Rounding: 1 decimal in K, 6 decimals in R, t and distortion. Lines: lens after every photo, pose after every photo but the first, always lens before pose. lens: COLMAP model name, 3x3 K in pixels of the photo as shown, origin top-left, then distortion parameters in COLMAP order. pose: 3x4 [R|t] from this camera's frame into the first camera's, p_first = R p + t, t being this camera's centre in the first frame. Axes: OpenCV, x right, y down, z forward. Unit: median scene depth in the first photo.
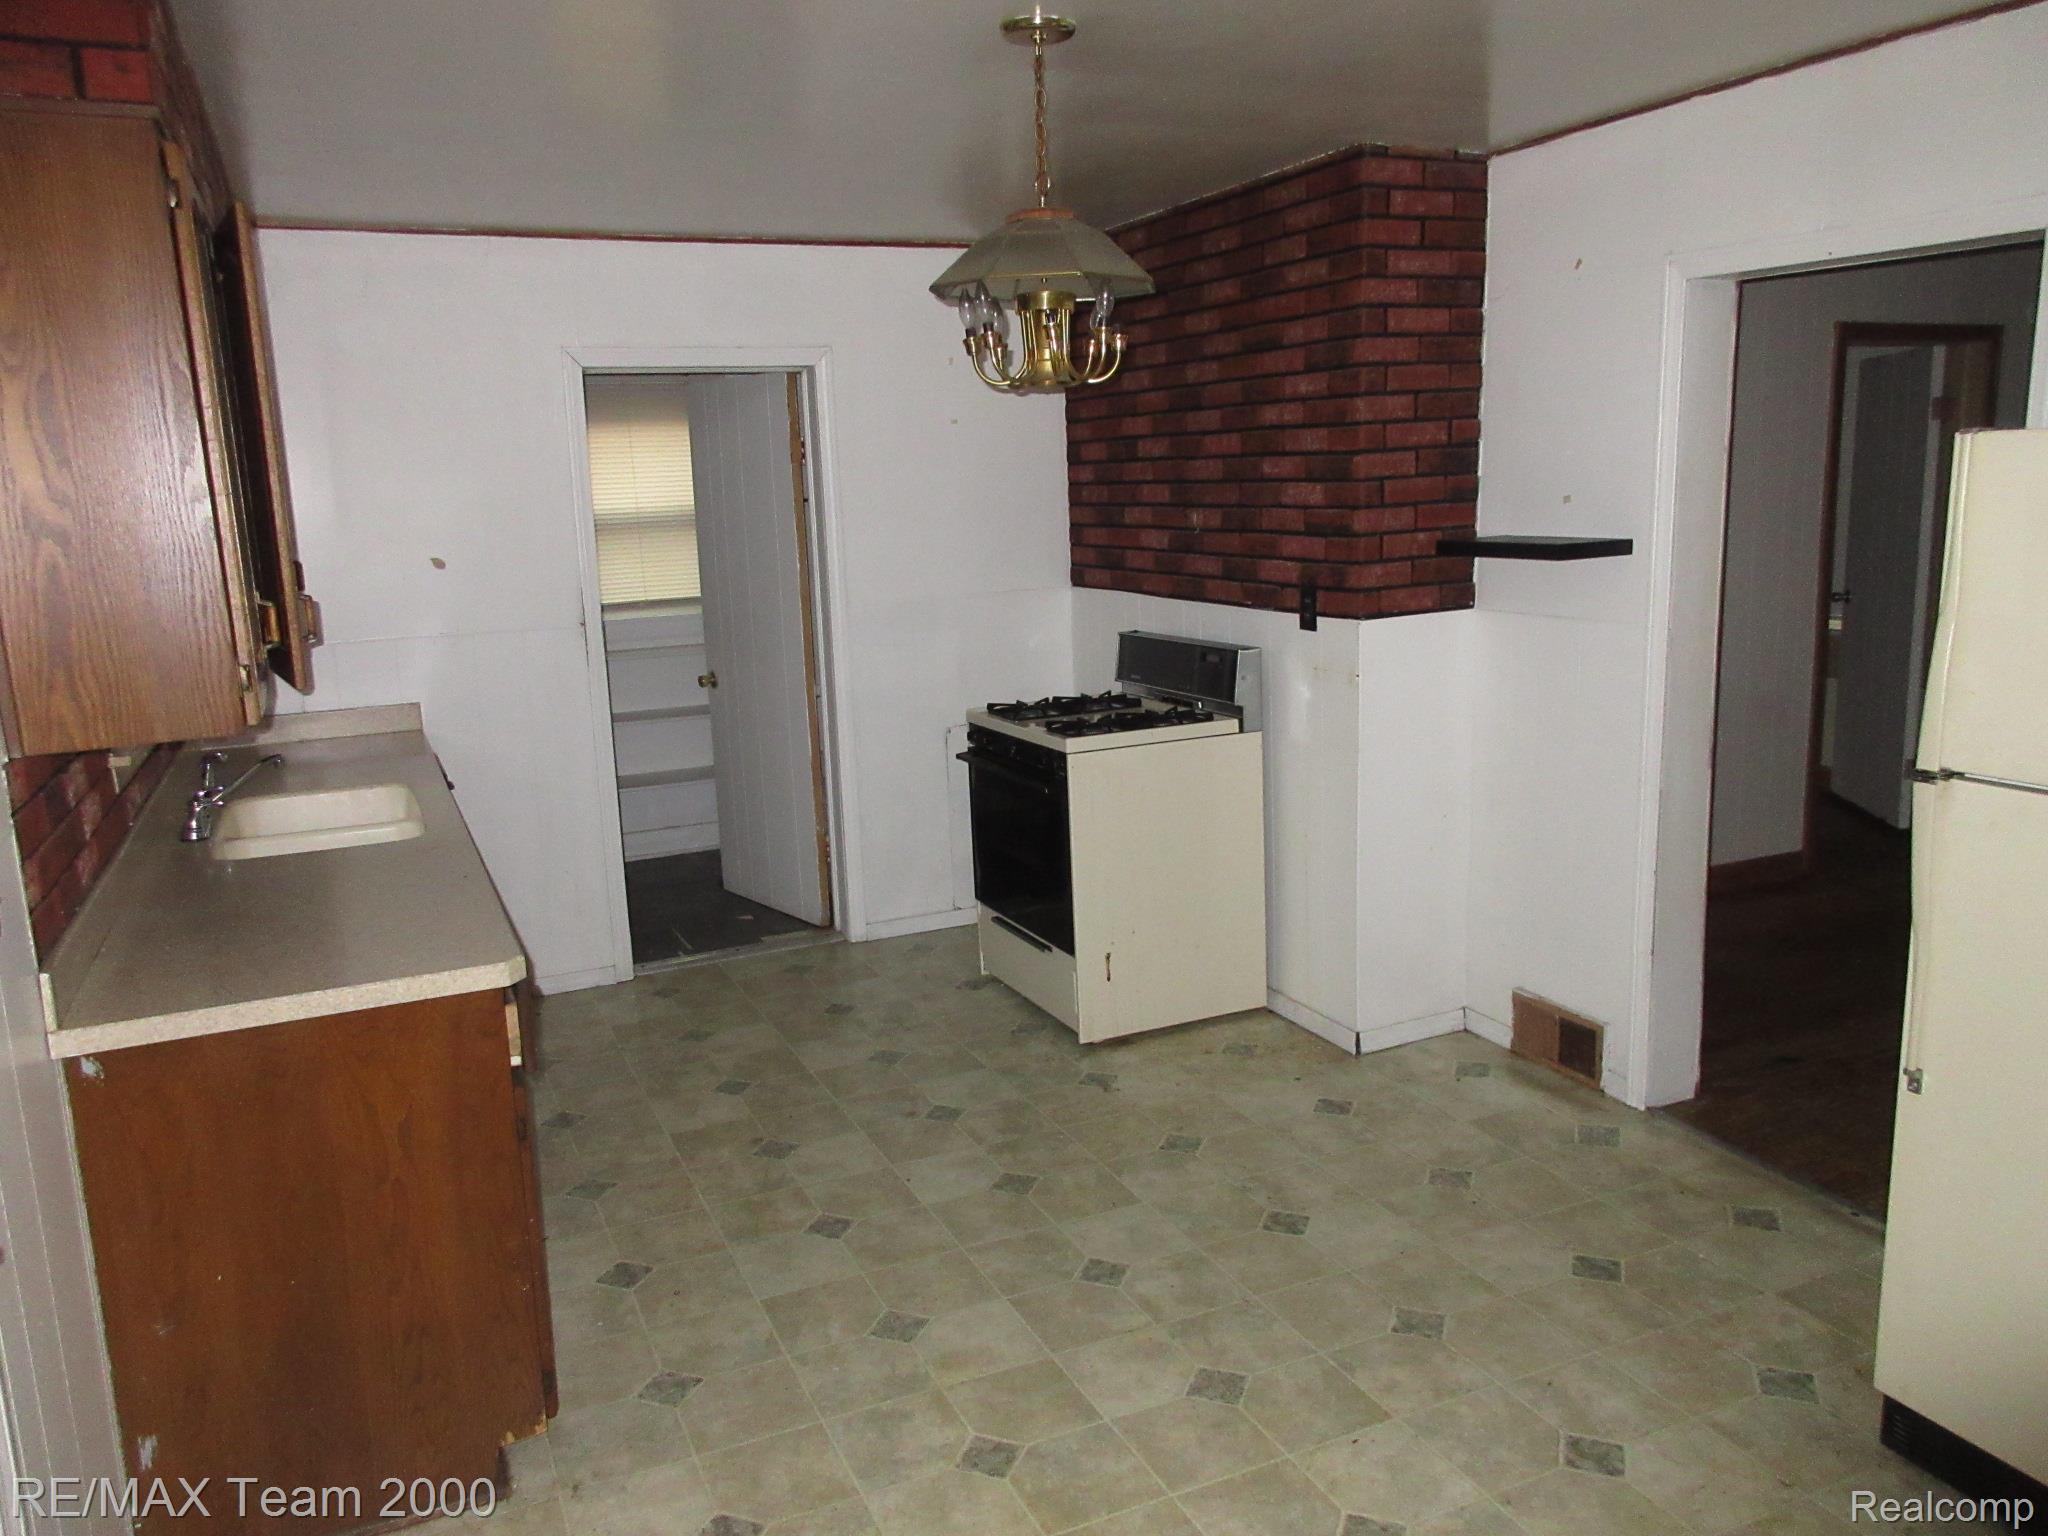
lens RADIAL K [[1529.6, 0, 1025.7], [0, 1529.6, 771.2], [0, 0, 1]] dist [0.000076, 0.000572]
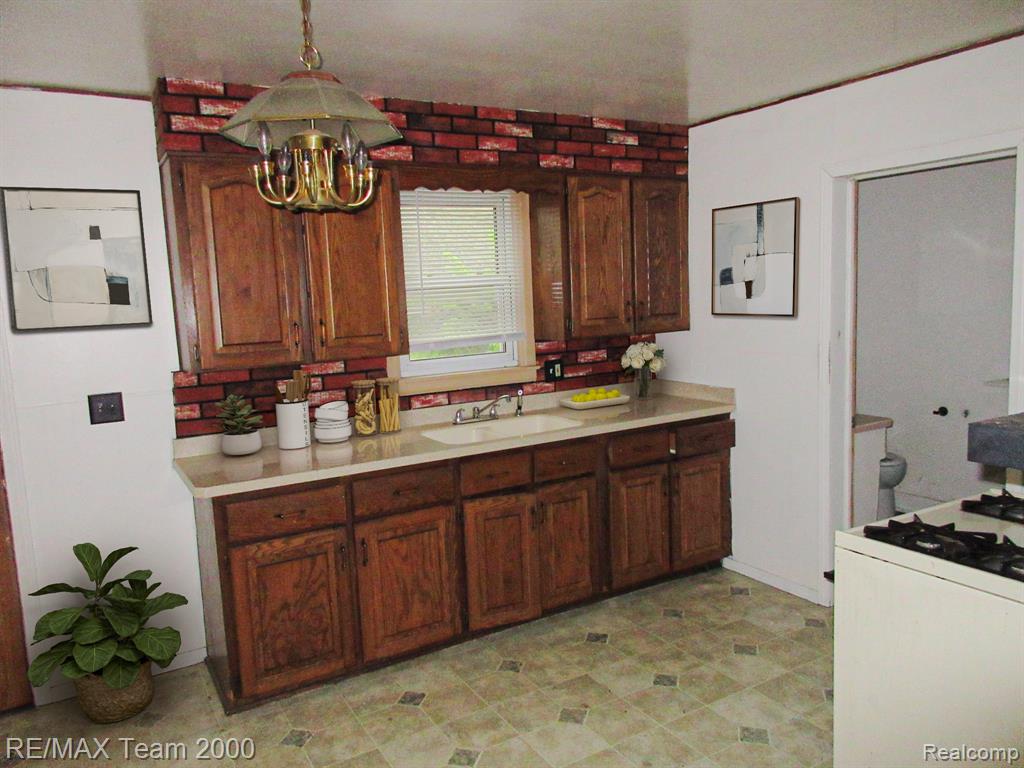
lens RADIAL K [[764.8, 0, 512.7], [0, 764.8, 382.2], [0, 0, 1]] dist [0.000076, 0.000572]
pose [[0.108396, 0.159082, -0.981297, 0.509479], [-0.153897, 0.977898, 0.141531, -0.168193], [0.982123, 0.135677, 0.130482, 0.791181]]
